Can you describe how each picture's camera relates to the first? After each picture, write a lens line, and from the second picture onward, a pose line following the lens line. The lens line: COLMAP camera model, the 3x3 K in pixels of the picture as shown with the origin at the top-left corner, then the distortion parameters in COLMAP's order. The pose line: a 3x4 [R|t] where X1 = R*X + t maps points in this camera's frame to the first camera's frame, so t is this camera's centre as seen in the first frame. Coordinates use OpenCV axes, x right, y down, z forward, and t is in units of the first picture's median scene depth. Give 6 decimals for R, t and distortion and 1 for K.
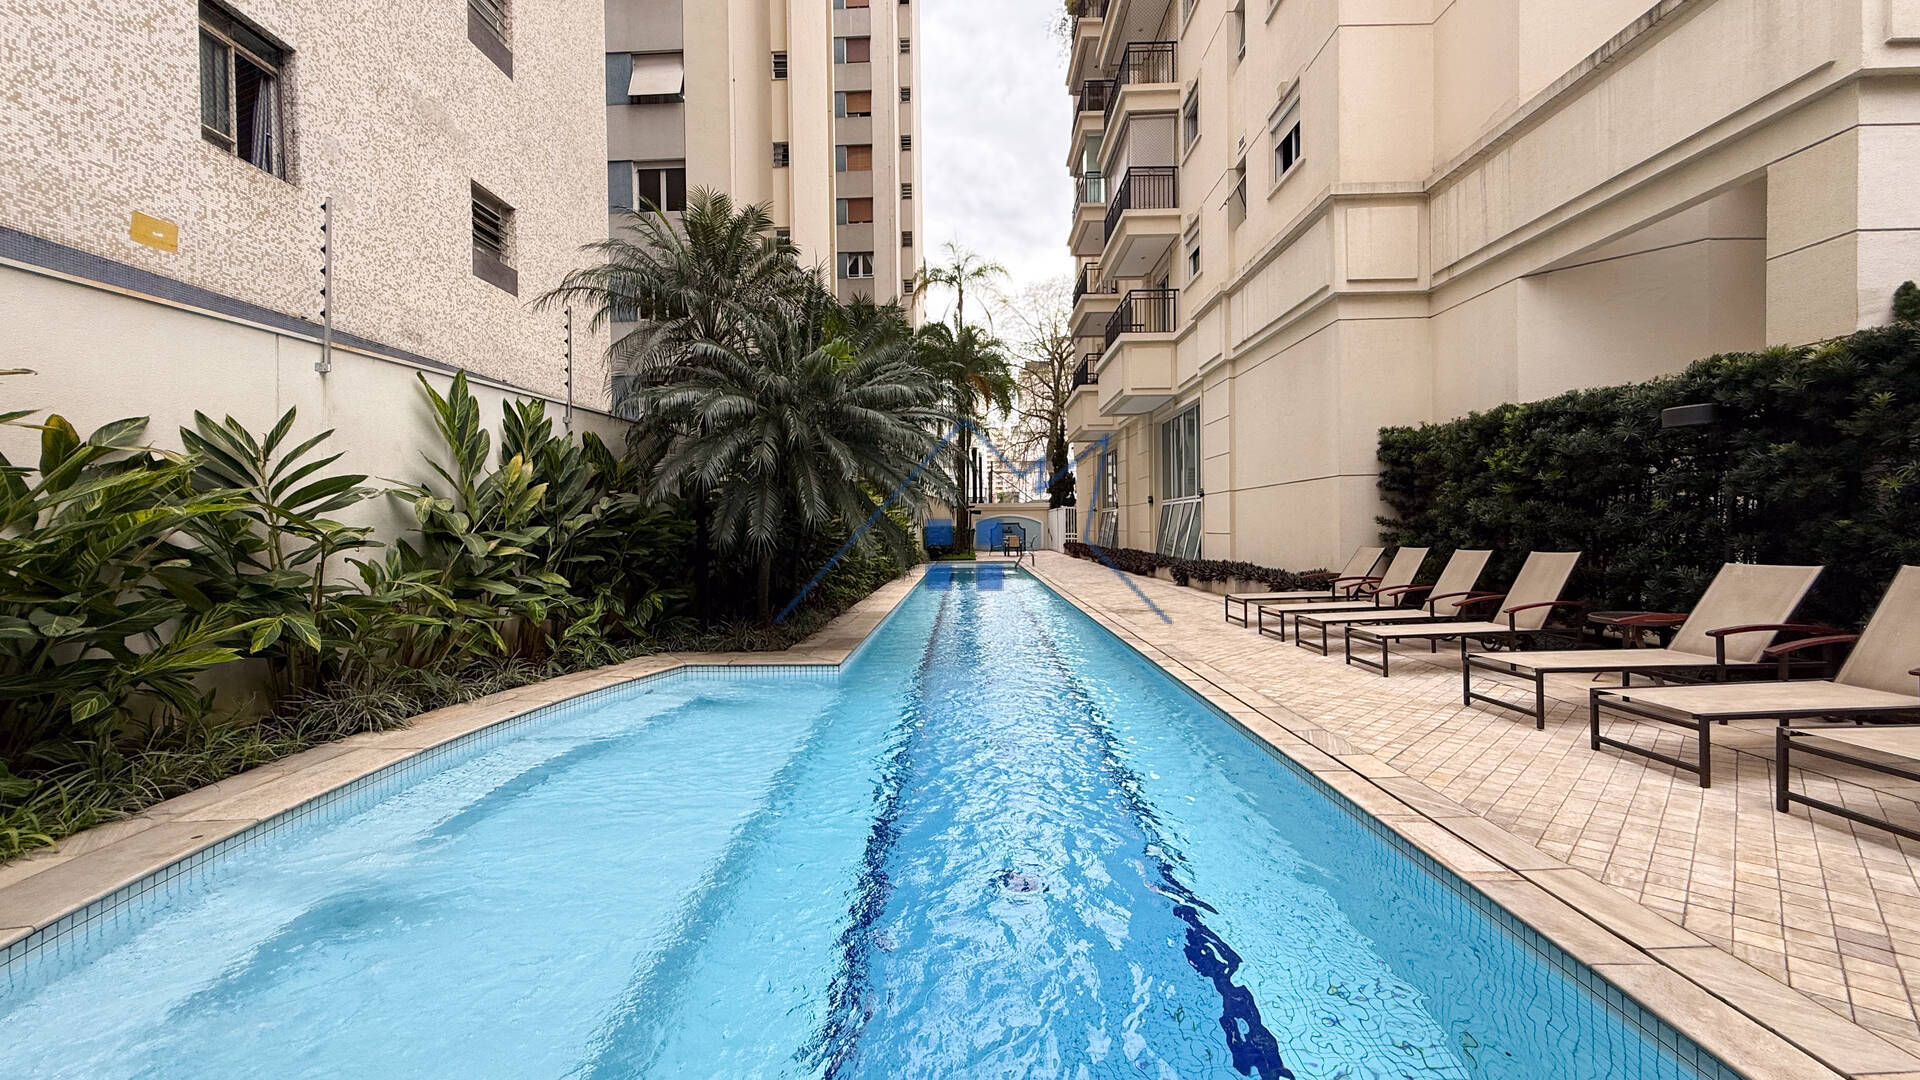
lens RADIAL K [[761.9, 0, 959.5], [0, 761.9, 542.0], [0, 0, 1]] dist [0.000163, -0.000131]
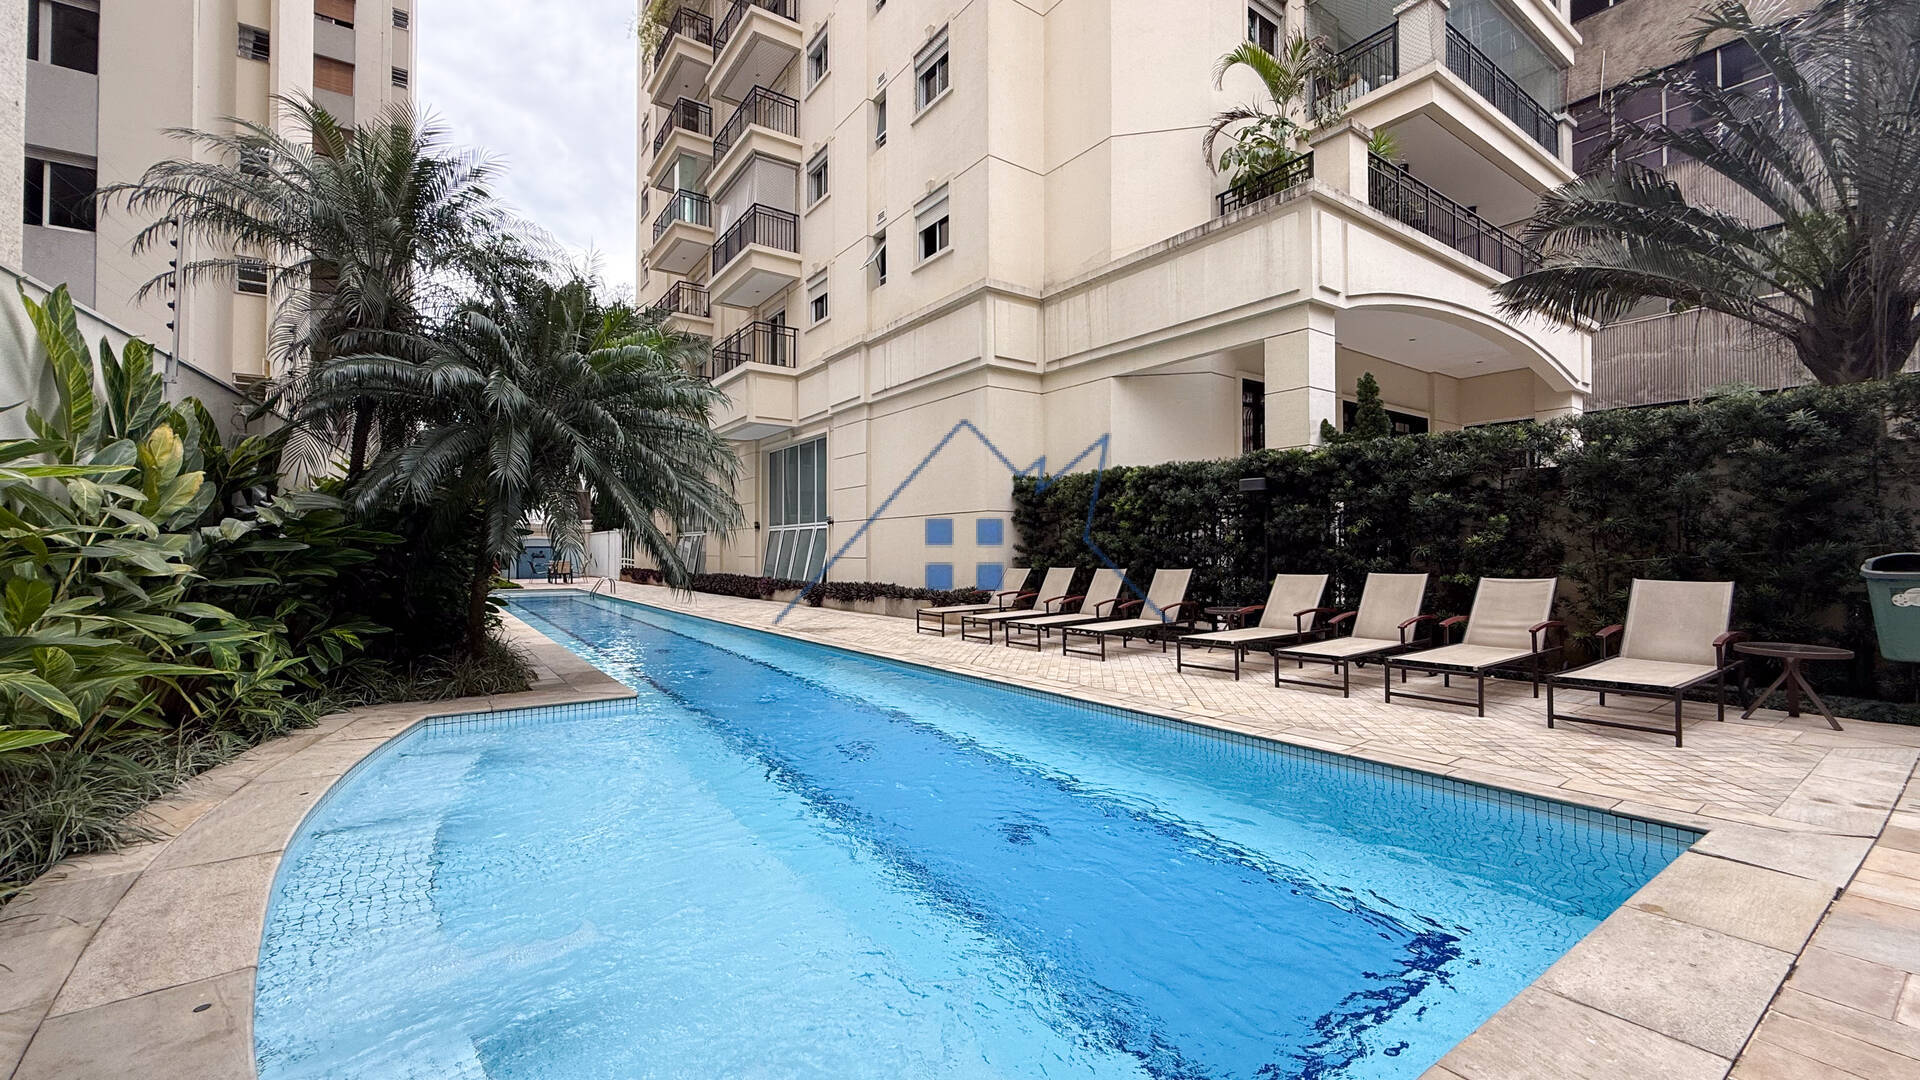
lens RADIAL K [[761.9, 0, 956.9], [0, 761.9, 541.6], [0, 0, 1]] dist [0.000163, -0.000131]
pose [[0.807197, 0.021138, 0.589903, -0.330910], [0.000753, 0.999321, -0.036839, 0.010360], [-0.590281, 0.030181, 0.806633, 0.040514]]
